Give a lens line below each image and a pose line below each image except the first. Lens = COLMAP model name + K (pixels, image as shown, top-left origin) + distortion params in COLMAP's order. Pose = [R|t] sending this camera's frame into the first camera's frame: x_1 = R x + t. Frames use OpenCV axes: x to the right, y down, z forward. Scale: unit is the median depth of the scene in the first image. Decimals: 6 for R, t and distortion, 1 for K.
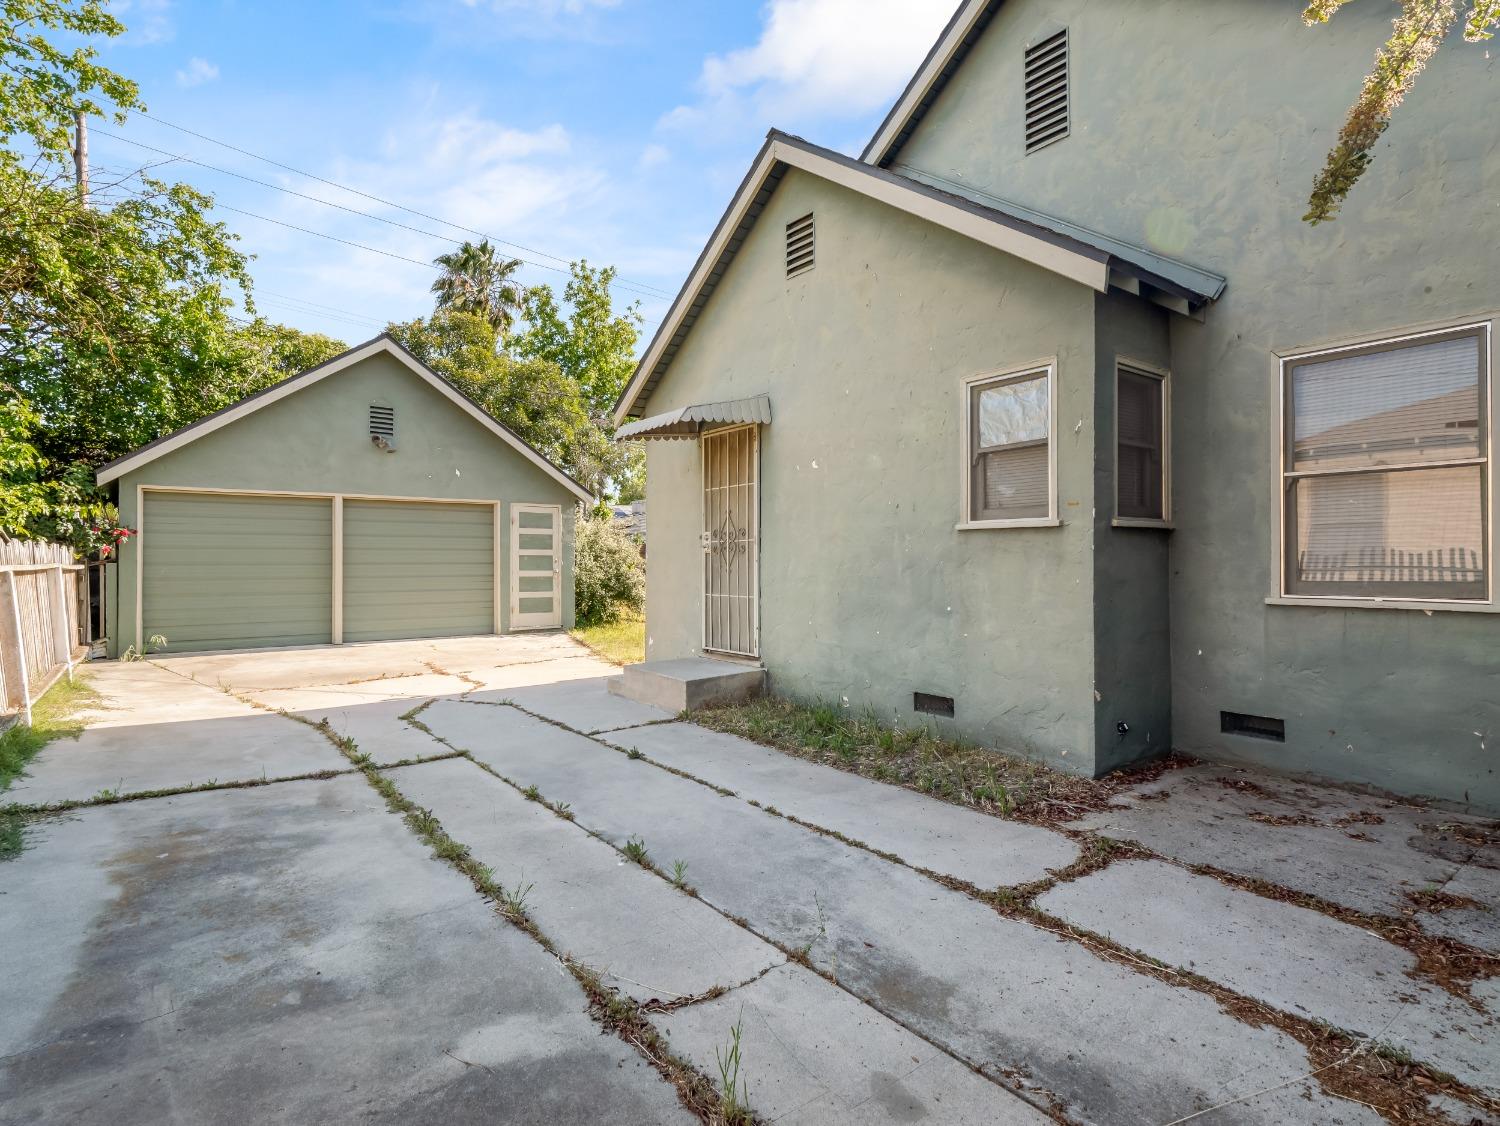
lens RADIAL K [[773.9, 0, 740.4], [0, 773.9, 552.7], [0, 0, 1]] dist [0.000929, -0.000728]
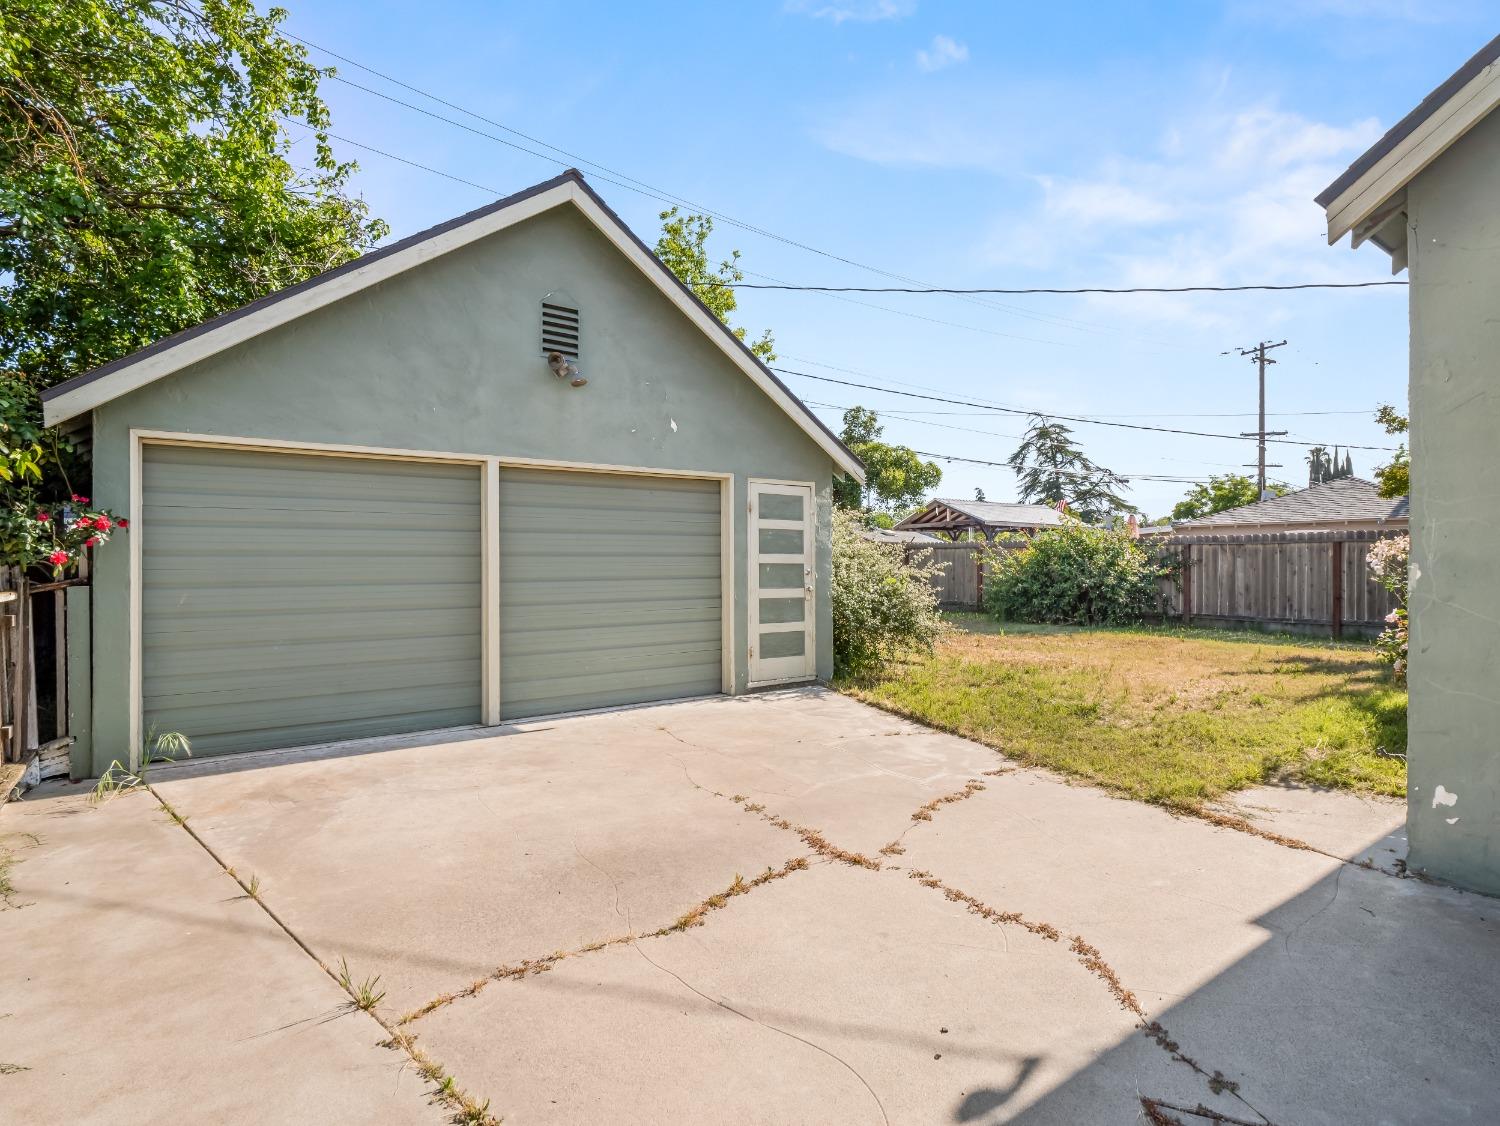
lens RADIAL K [[785.2, 0, 753.8], [0, 785.2, 555.2], [0, 0, 1]] dist [0.000238, -0.000817]
pose [[0.999830, -0.005940, -0.017479, -0.285115], [0.005900, 0.999980, -0.002348, -0.002020], [0.017493, 0.002244, 0.999844, 0.387556]]
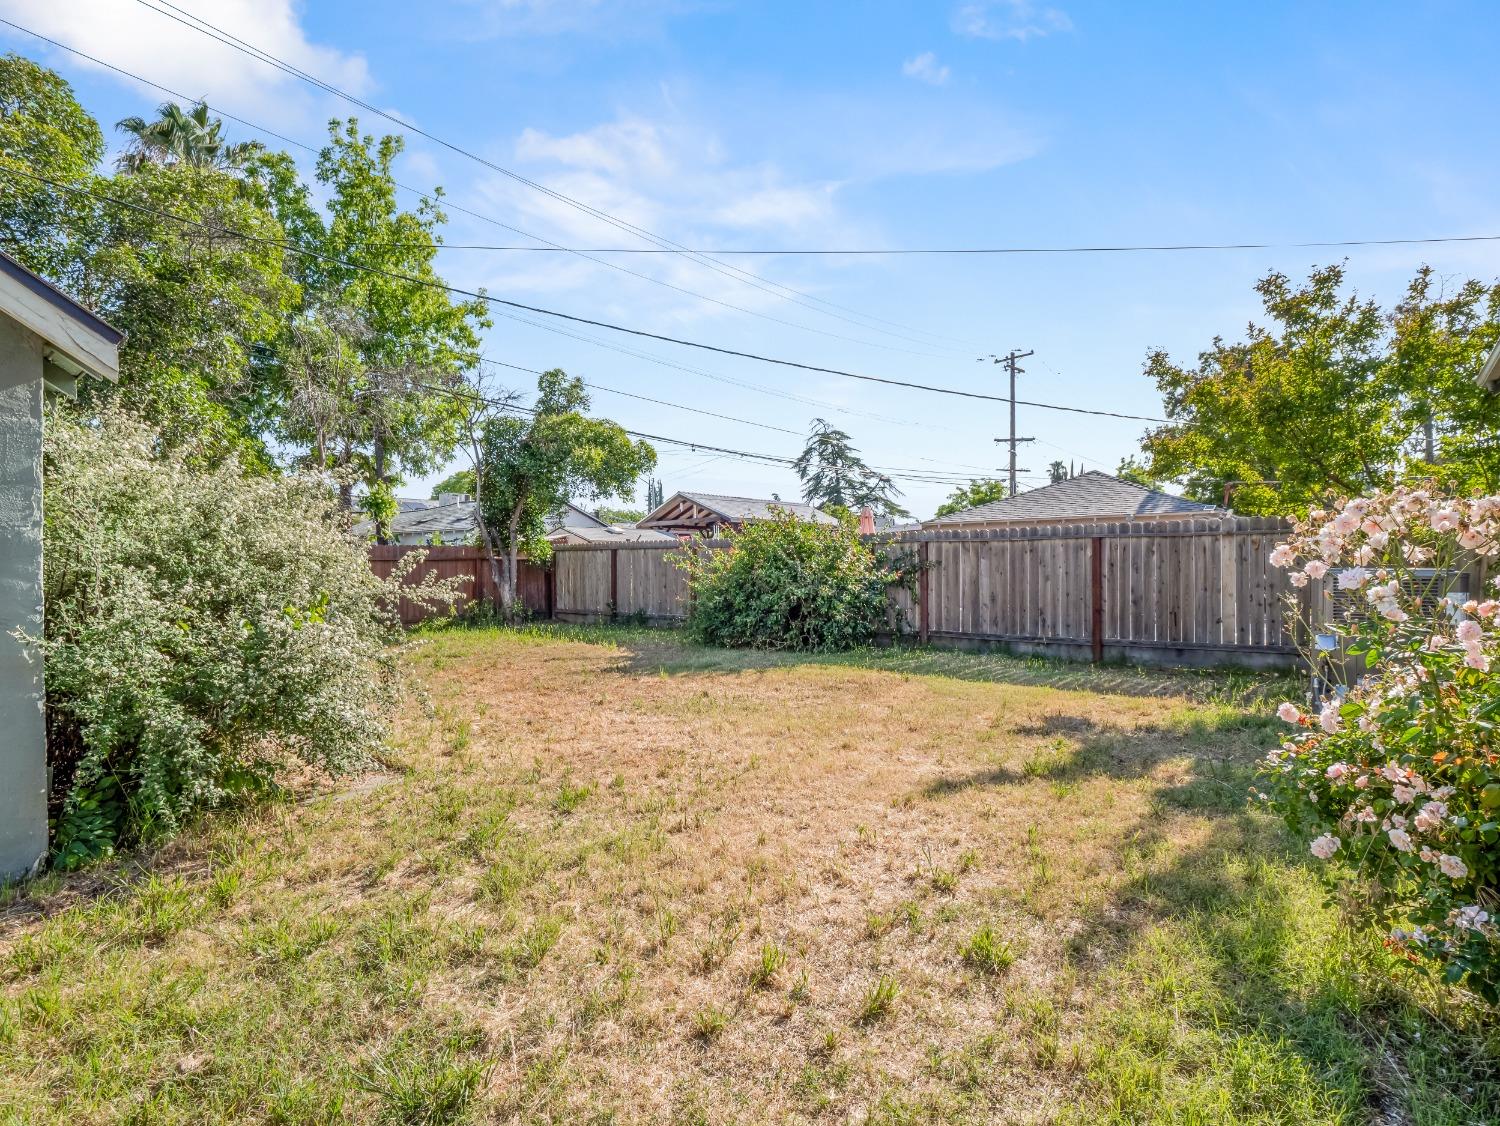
lens RADIAL K [[773.9, 0, 740.4], [0, 773.9, 552.7], [0, 0, 1]] dist [0.000929, -0.000728]
pose [[0.976575, -0.007702, 0.215038, -0.053374], [0.009453, 0.999930, -0.007114, 0.000068], [-0.214968, 0.008980, 0.976580, 0.750798]]
